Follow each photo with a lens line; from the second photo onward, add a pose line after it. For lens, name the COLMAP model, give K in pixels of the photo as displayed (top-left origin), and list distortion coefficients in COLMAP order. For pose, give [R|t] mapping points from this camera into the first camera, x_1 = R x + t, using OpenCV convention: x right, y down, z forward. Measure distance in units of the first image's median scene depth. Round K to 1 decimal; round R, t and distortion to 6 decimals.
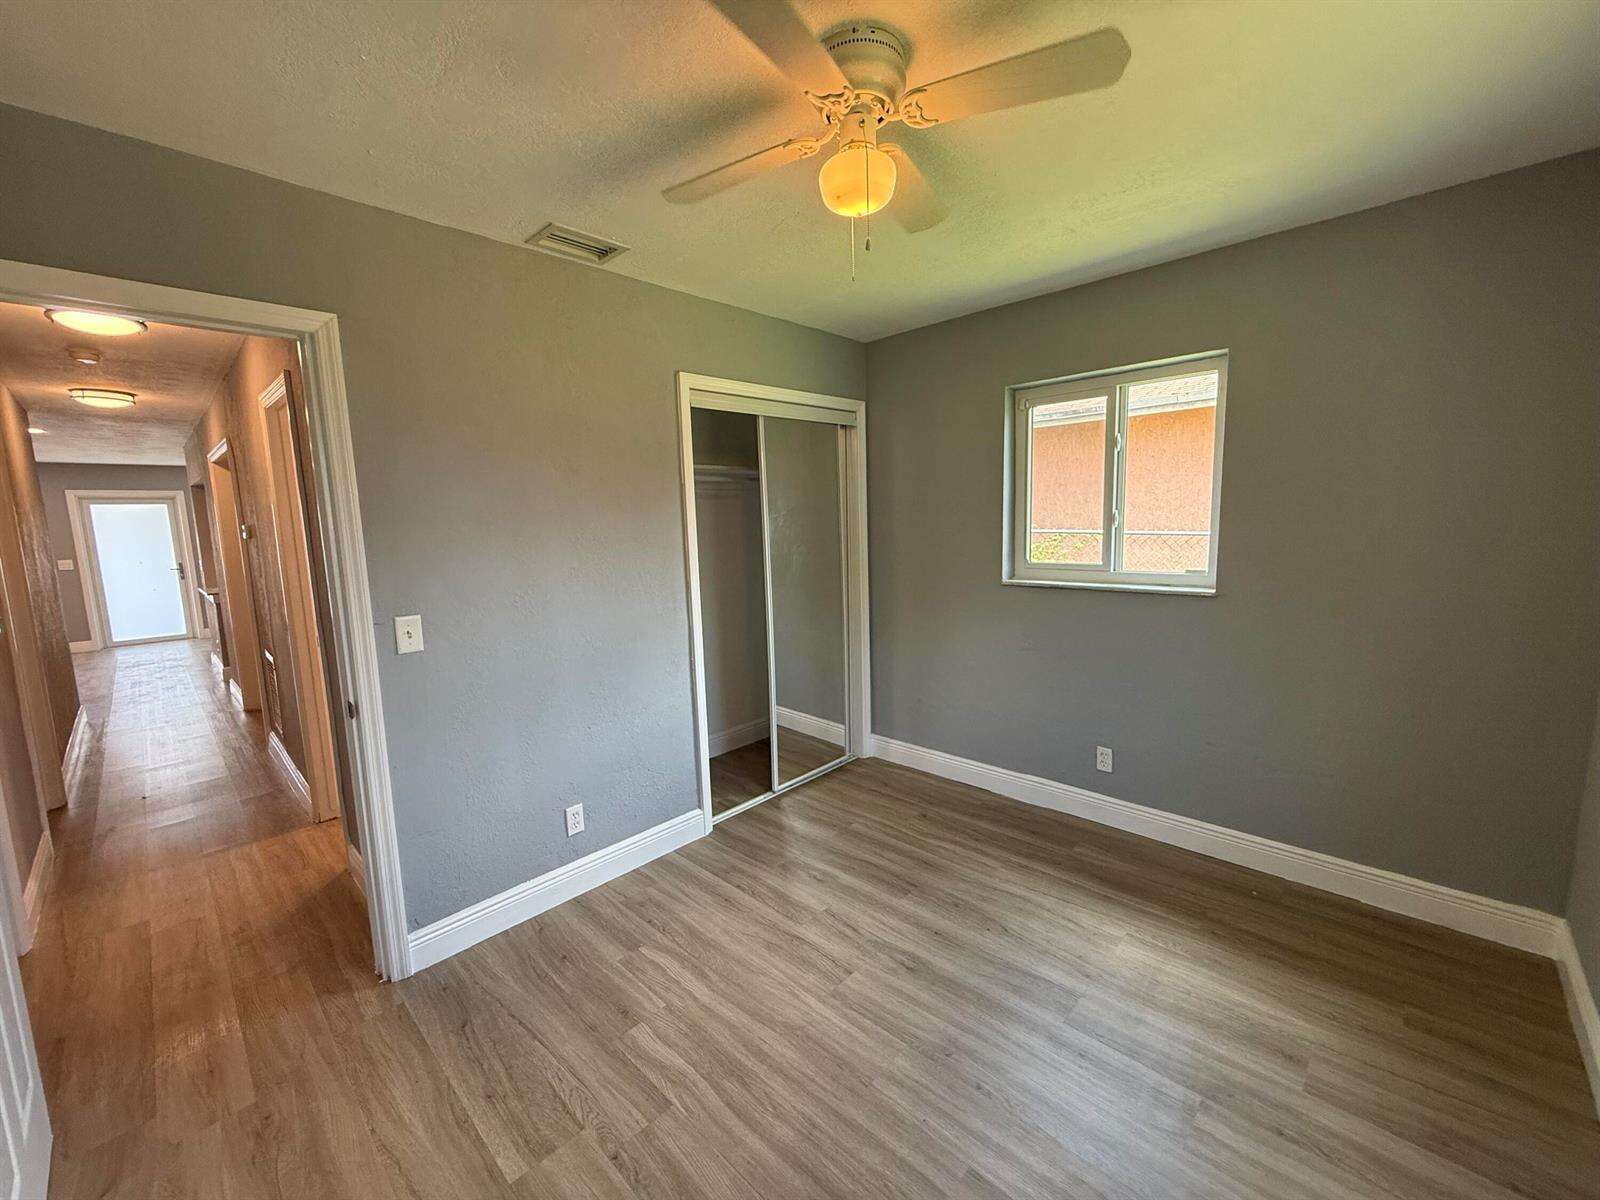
lens RADIAL K [[634.7, 0, 784.0], [0, 634.7, 596.8], [0, 0, 1]] dist [0.002849, 0.000128]
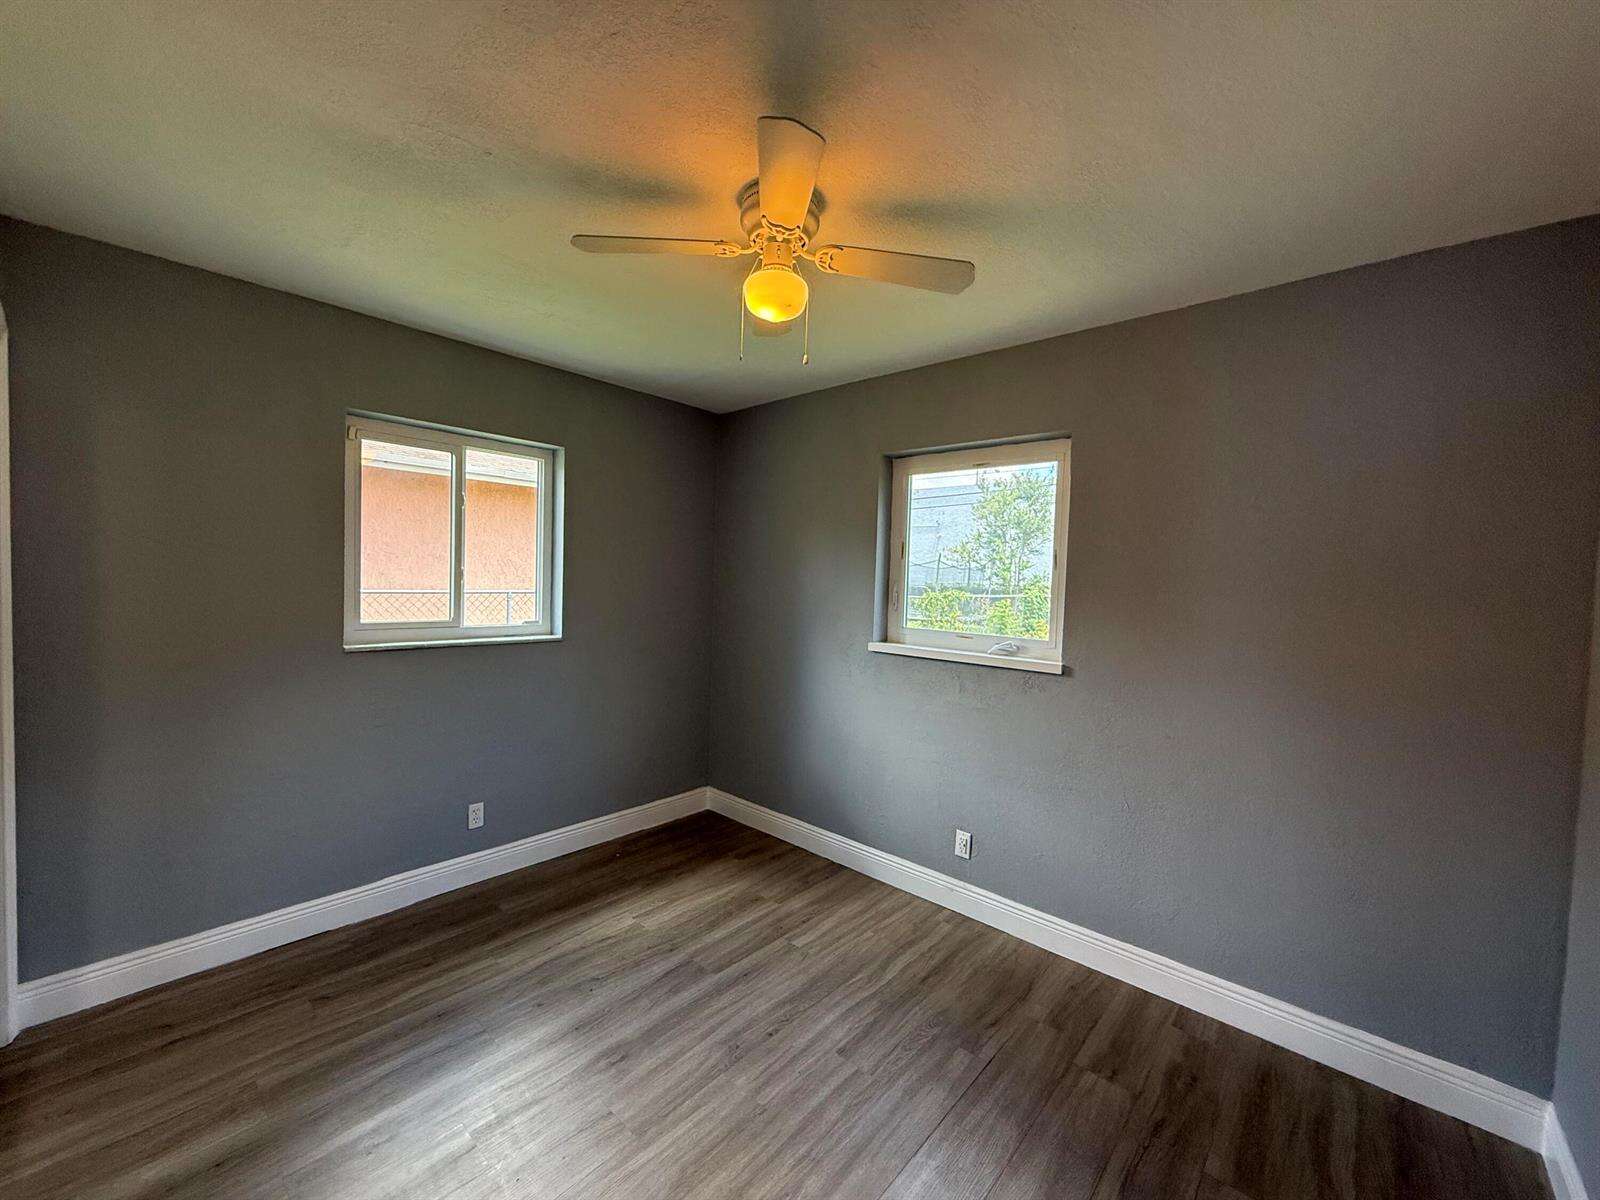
lens RADIAL K [[634.7, 0, 806.3], [0, 634.7, 595.0], [0, 0, 1]] dist [0.002849, 0.000128]
pose [[-0.046461, -0.000412, 0.998920, -0.543555], [0.094224, 0.995539, 0.004793, -0.046418], [-0.994466, 0.094345, -0.046215, 0.528470]]
